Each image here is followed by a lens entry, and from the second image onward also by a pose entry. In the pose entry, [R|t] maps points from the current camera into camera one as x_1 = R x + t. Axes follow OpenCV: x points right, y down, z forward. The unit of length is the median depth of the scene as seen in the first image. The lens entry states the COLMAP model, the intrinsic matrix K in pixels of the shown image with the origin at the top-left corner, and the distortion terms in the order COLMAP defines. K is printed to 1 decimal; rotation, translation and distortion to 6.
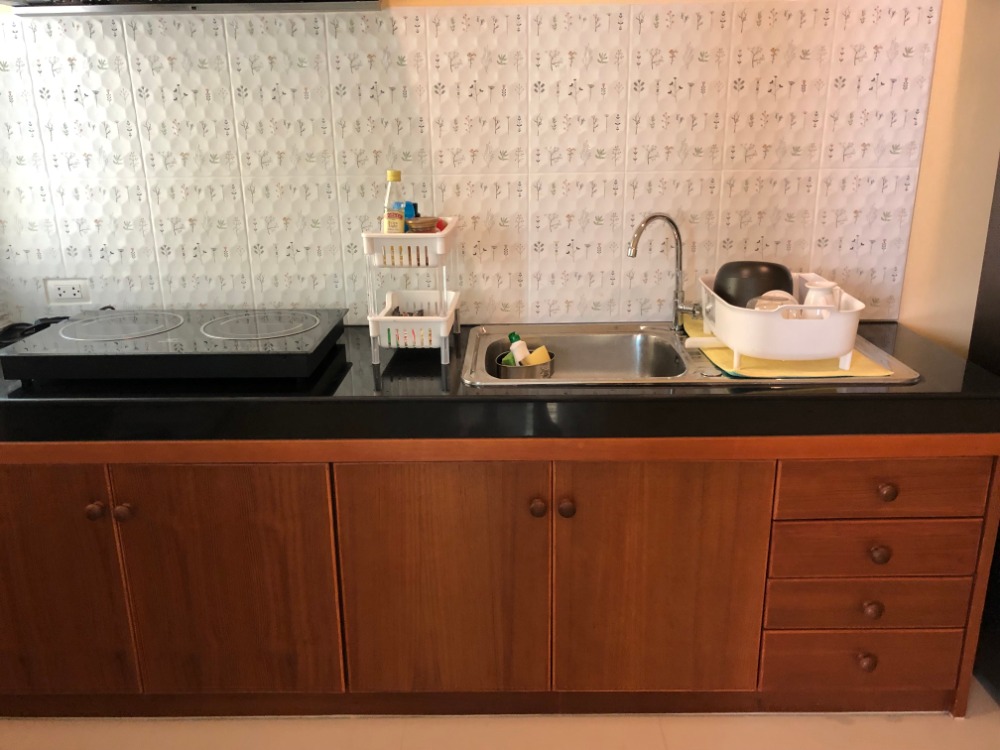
lens RADIAL K [[825.7, 0, 485.6], [0, 825.7, 375.0], [0, 0, 1]] dist [0.037427, -0.011633]
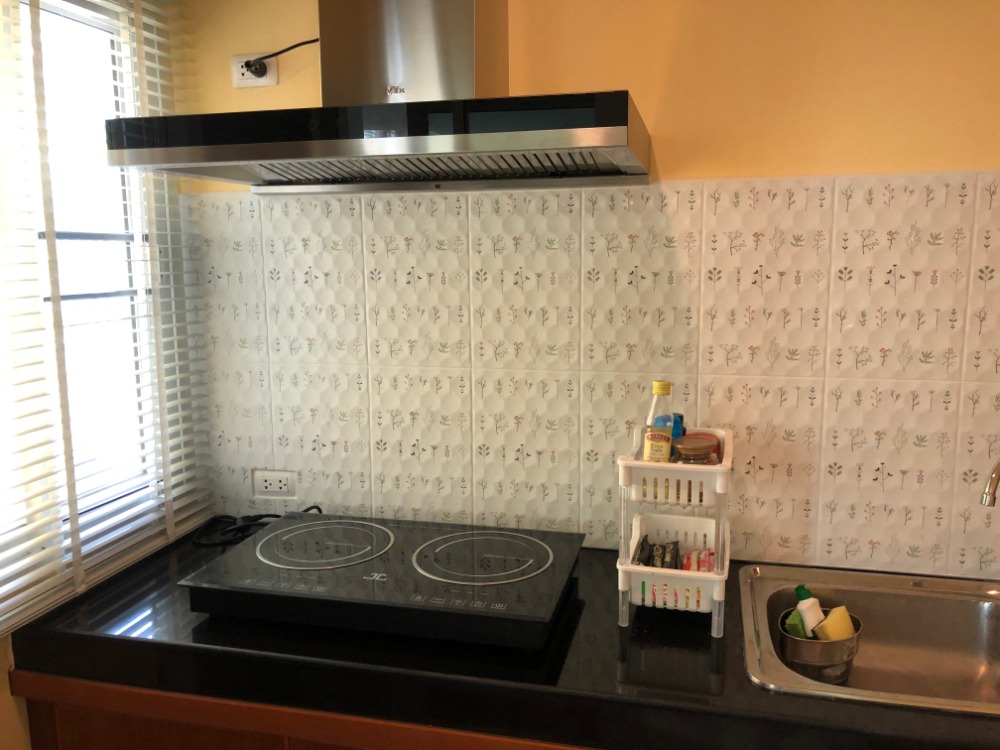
lens RADIAL K [[808.9, 0, 500.0], [0, 808.9, 375.0], [0, 0, 1]] dist [0.099581, -0.124670]
pose [[0.976344, 0.043938, -0.211710, -0.086499], [-0.072415, 0.989037, -0.128695, -0.126239], [0.203735, 0.140982, 0.968822, 0.188519]]
